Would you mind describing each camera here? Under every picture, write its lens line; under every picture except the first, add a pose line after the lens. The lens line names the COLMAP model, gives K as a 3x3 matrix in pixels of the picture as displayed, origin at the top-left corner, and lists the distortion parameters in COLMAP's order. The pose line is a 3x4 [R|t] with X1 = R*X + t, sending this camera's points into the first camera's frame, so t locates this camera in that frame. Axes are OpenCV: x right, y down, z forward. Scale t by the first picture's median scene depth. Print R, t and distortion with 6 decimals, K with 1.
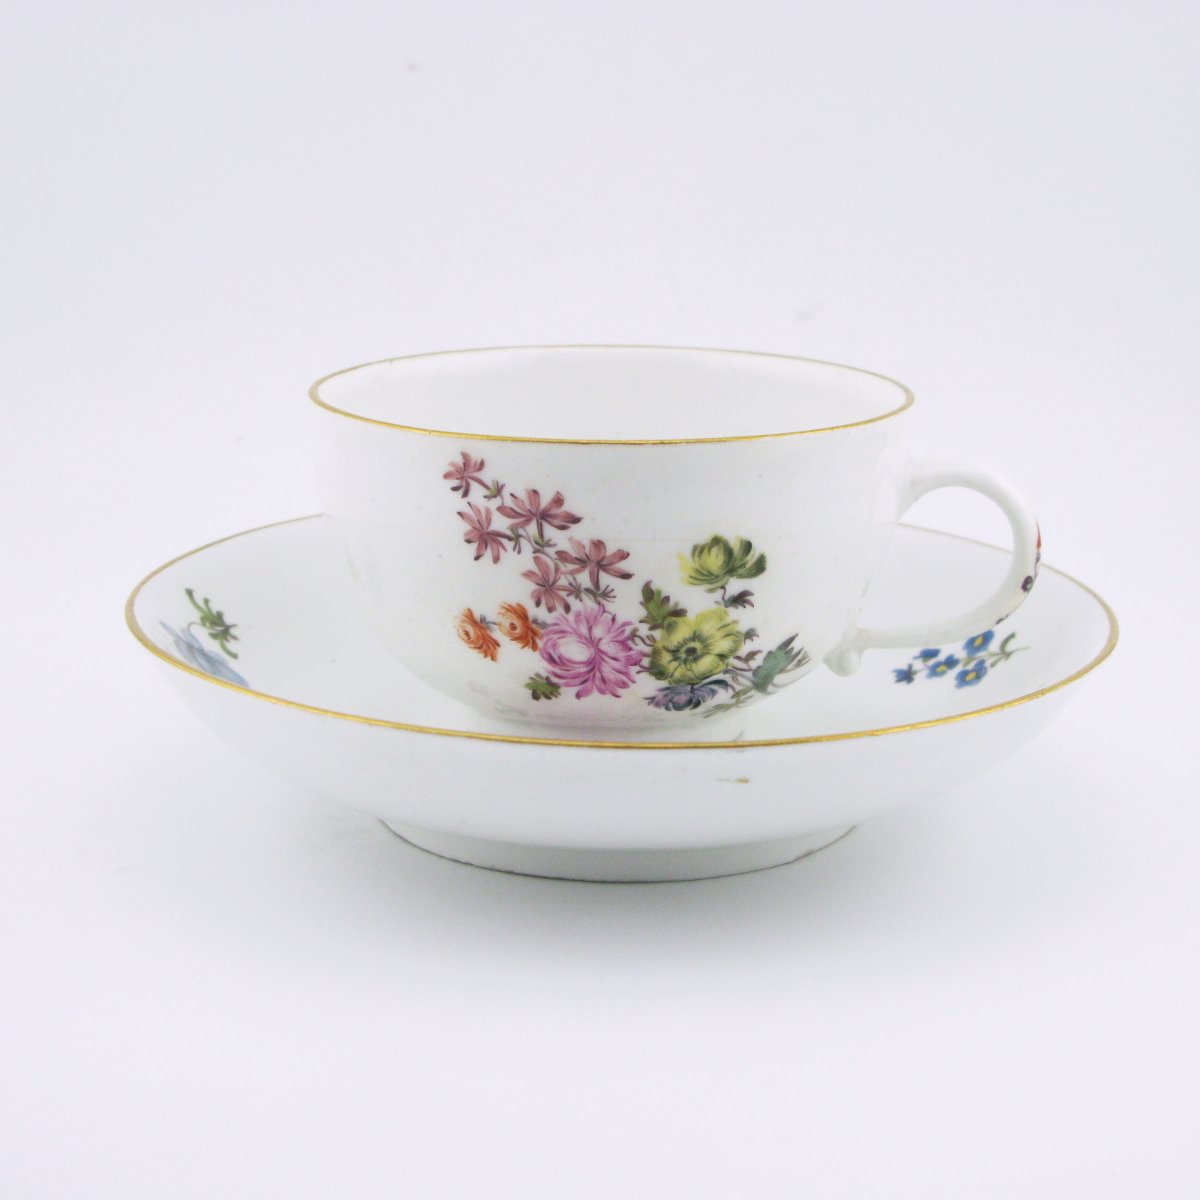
lens RADIAL K [[2703.0, 0, 614.8], [0, 2703.0, 593.3], [0, 0, 1]] dist [-0.067177, 0.000000]
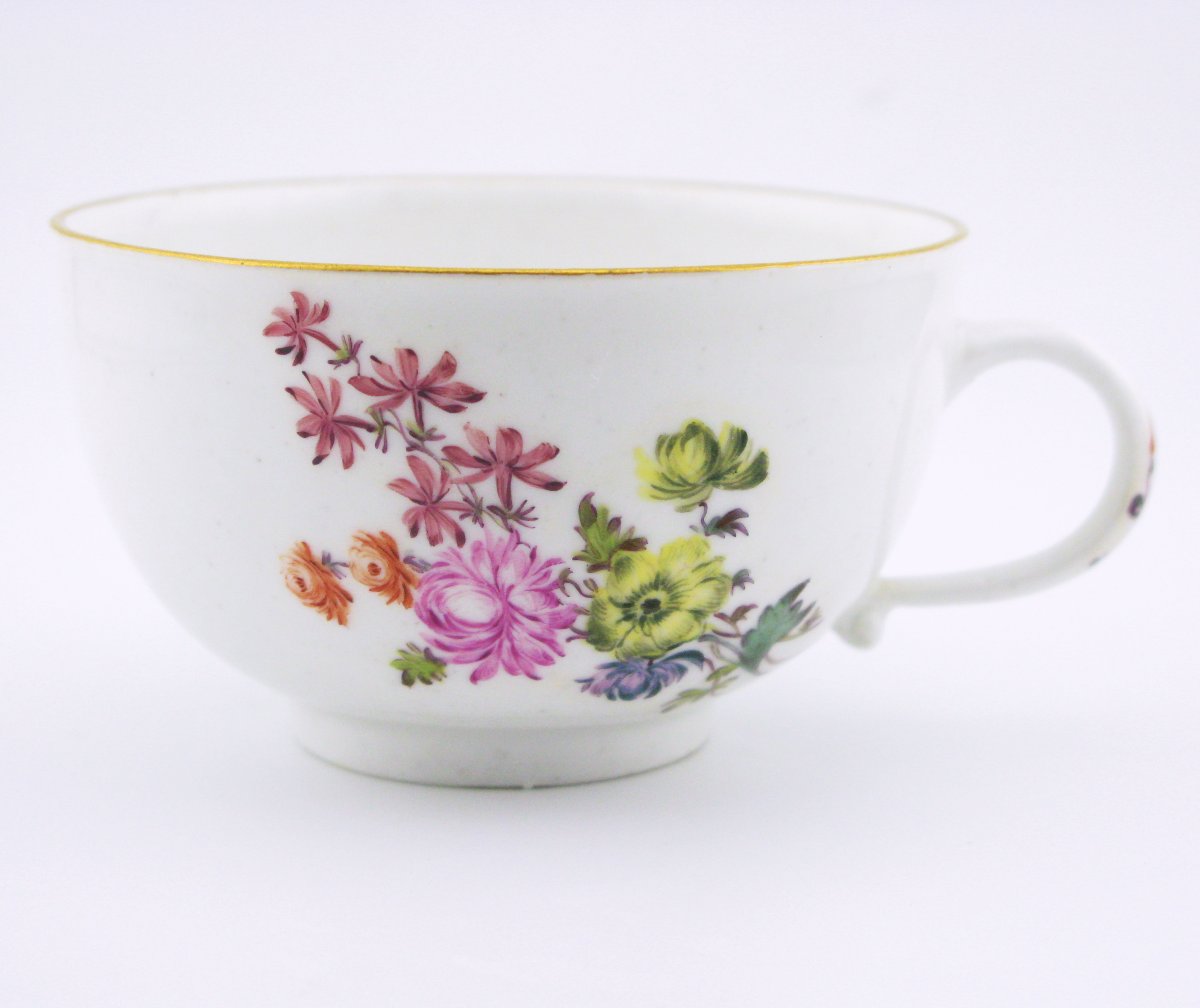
lens RADIAL K [[3017.3, 0, 597.9], [0, 3017.3, 505.8], [0, 0, 1]] dist [-0.082622, 0.000000]
pose [[0.997726, -0.009029, 0.066799, -0.032412], [0.011570, 0.999220, -0.037745, 0.024904], [-0.066406, 0.038432, 0.997052, 0.286624]]
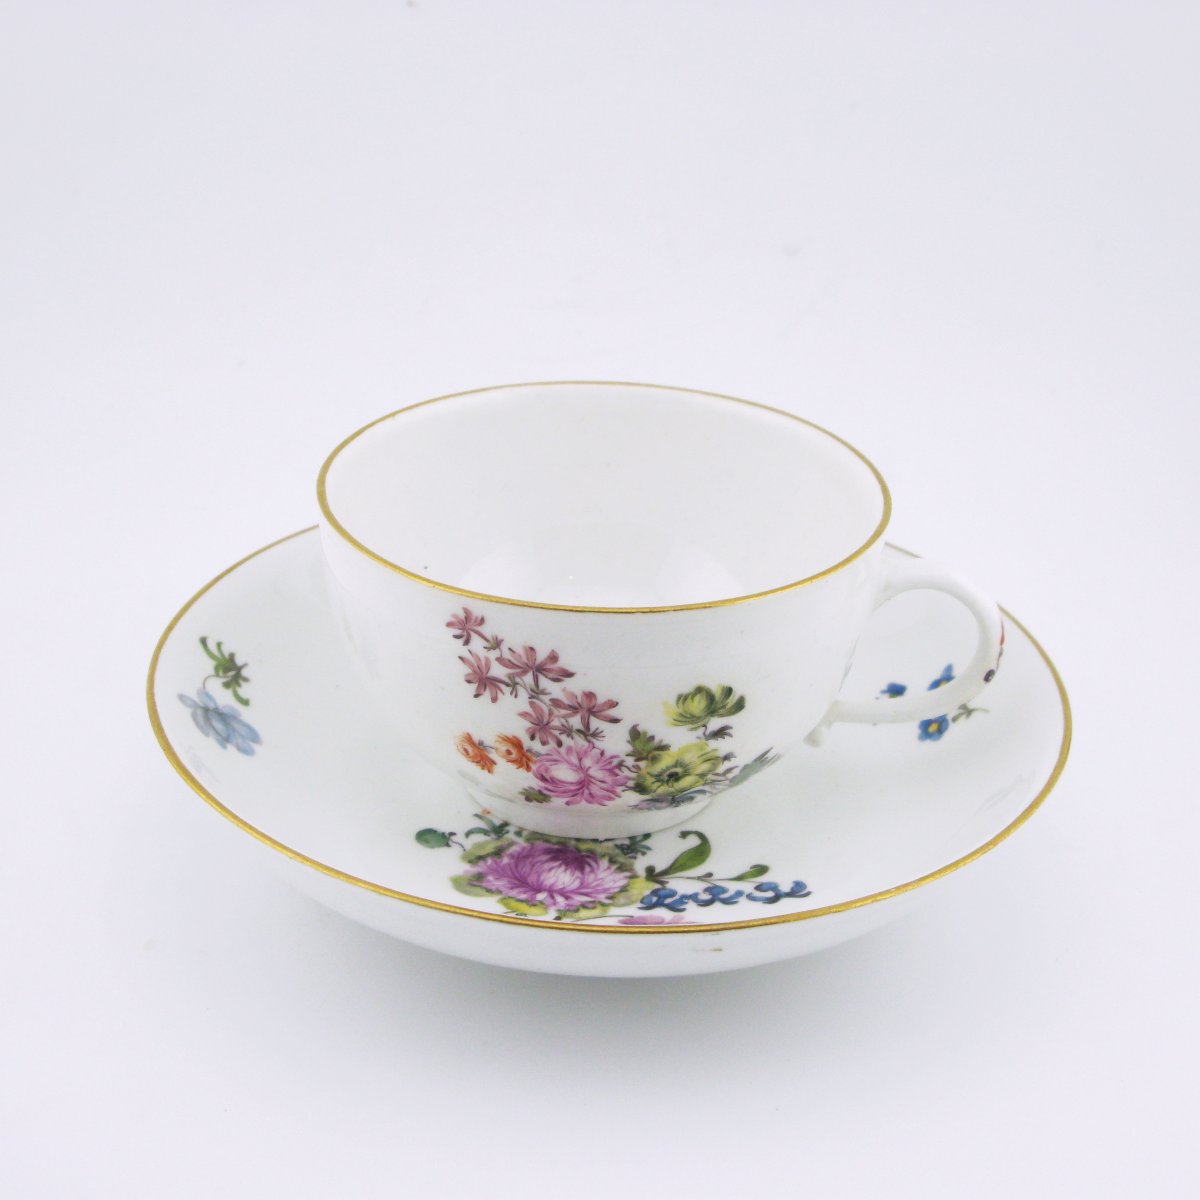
lens RADIAL K [[2703.0, 0, 560.5], [0, 2703.0, 604.9], [0, 0, 1]] dist [-0.067177, 0.000000]
pose [[0.999759, 0.020712, -0.007262, -0.010425], [-0.018679, 0.976662, 0.213969, -0.277054], [0.011525, -0.213782, 0.976813, -0.041946]]
